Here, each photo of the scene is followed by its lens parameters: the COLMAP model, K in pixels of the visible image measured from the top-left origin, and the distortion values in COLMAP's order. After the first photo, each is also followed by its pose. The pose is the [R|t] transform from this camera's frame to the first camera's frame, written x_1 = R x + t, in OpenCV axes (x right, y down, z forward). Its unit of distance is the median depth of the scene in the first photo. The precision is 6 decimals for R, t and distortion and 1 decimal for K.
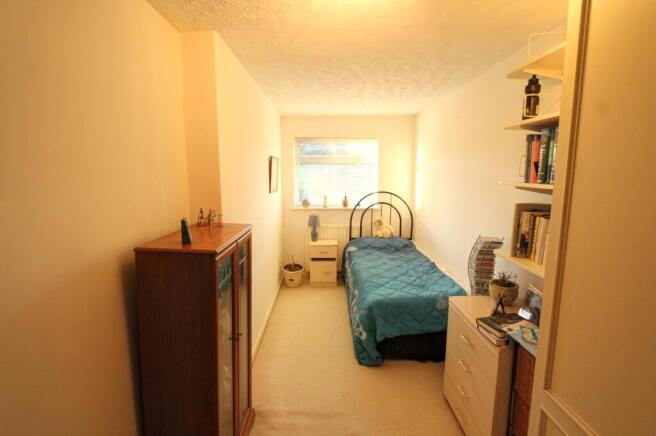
lens RADIAL K [[312.1, 0, 328.0], [0, 312.1, 218.0], [0, 0, 1]] dist [-0.001164, 0.000224]
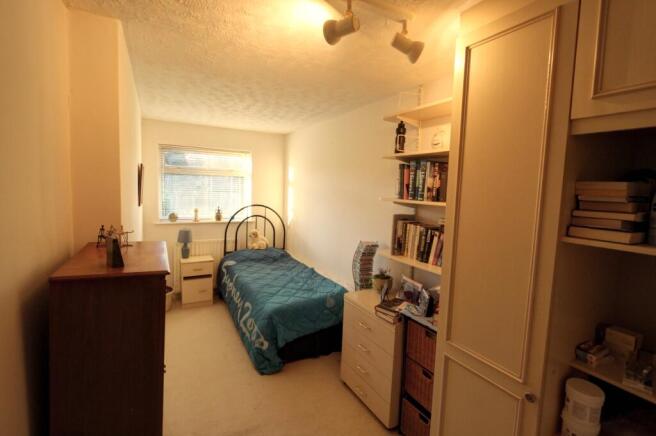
lens RADIAL K [[312.1, 0, 328.0], [0, 312.1, 218.0], [0, 0, 1]] dist [-0.001164, 0.000224]
pose [[0.869830, -0.016653, 0.493070, -0.205766], [0.036847, 0.998832, -0.031268, -0.000379], [-0.491974, 0.045366, 0.869427, -0.011253]]
